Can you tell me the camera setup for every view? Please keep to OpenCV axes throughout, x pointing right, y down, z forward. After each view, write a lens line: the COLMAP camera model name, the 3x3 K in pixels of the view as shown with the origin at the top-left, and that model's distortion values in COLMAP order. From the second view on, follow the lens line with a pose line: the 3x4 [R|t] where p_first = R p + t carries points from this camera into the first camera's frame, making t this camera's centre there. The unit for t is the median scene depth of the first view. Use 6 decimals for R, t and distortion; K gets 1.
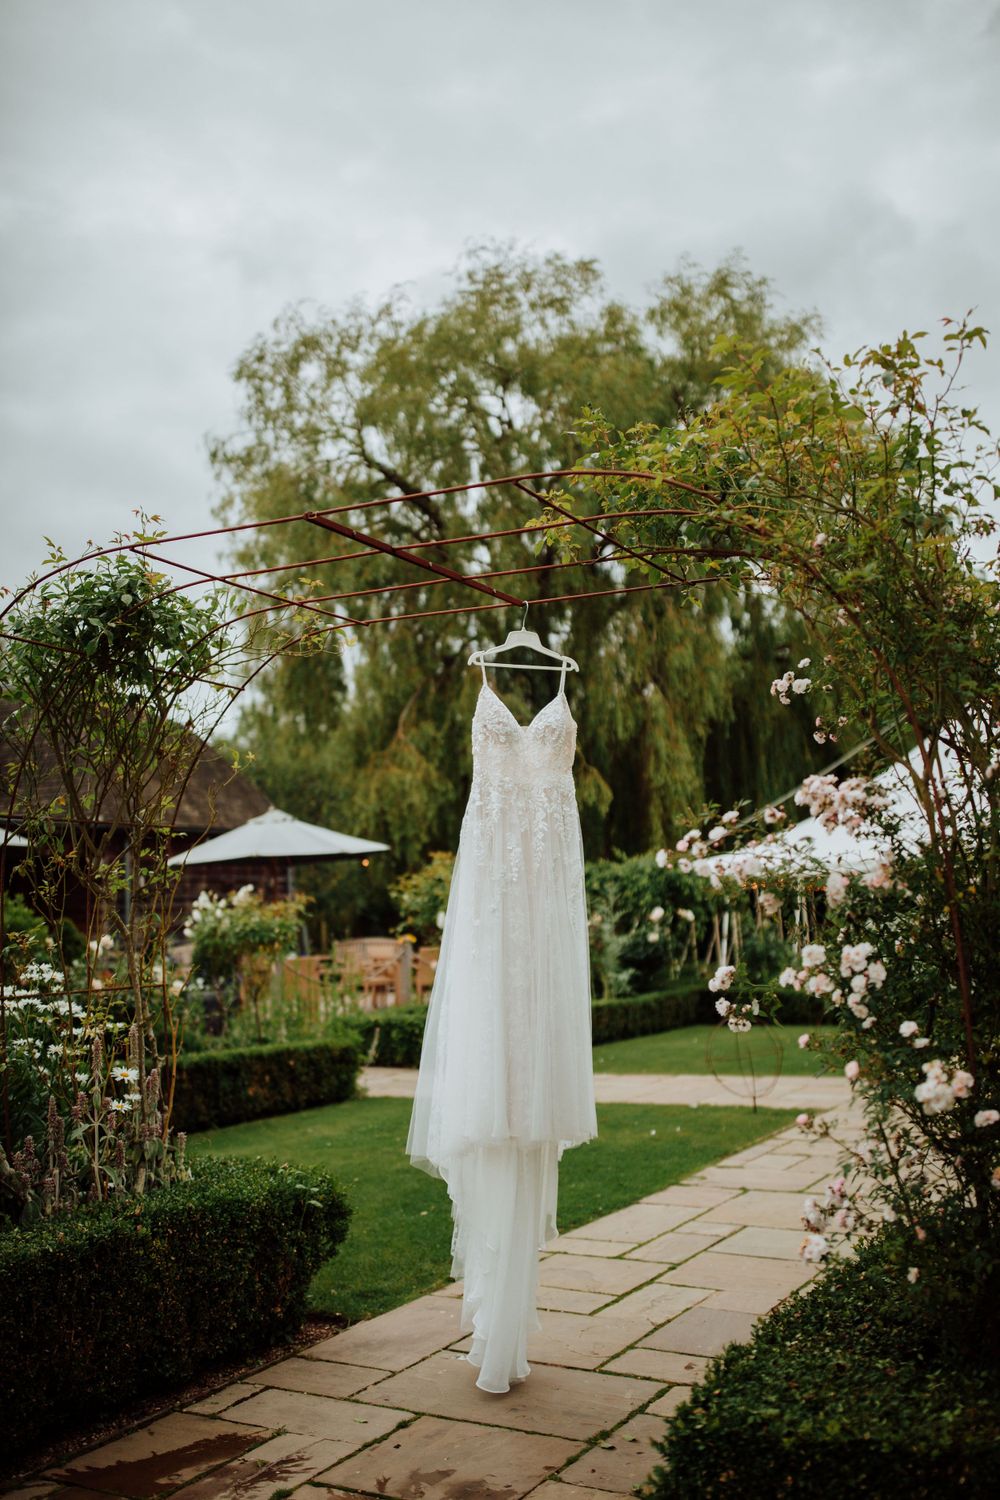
lens RADIAL K [[1415.0, 0, 500.0], [0, 1415.0, 750.0], [0, 0, 1]] dist [0.003753, -0.000372]
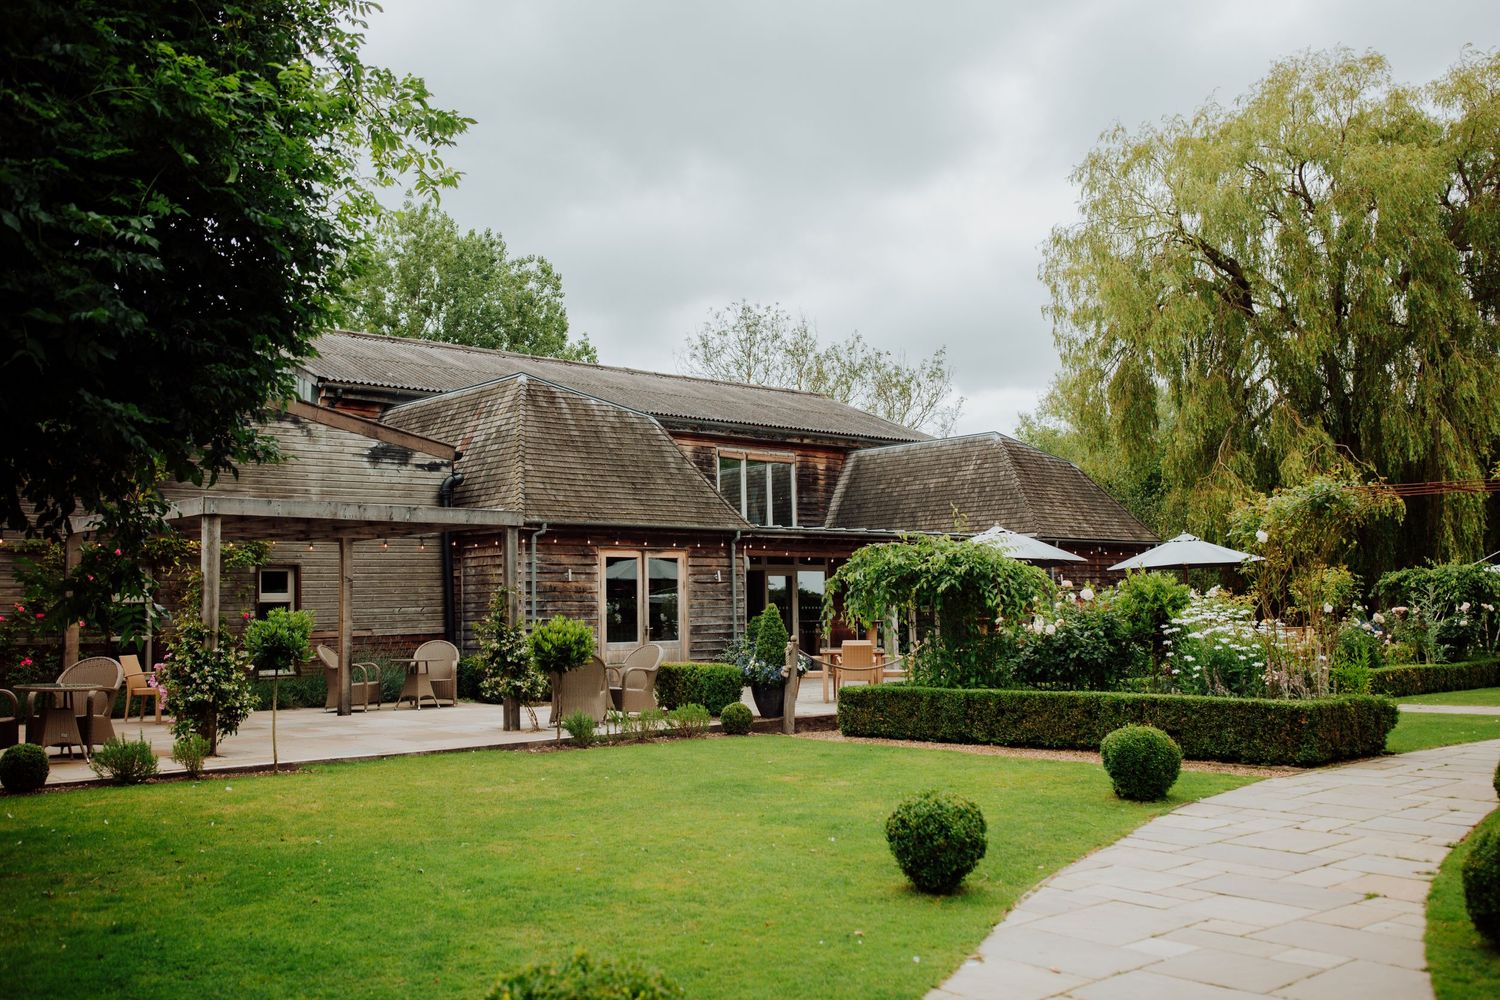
lens RADIAL K [[1415.0, 0, 750.0], [0, 1415.0, 500.0], [0, 0, 1]] dist [0.003753, -0.000372]
pose [[0.947590, -0.015457, -0.319115, -0.064387], [0.029044, 0.998861, 0.037862, -0.036186], [0.318166, -0.045146, 0.946959, -0.316221]]
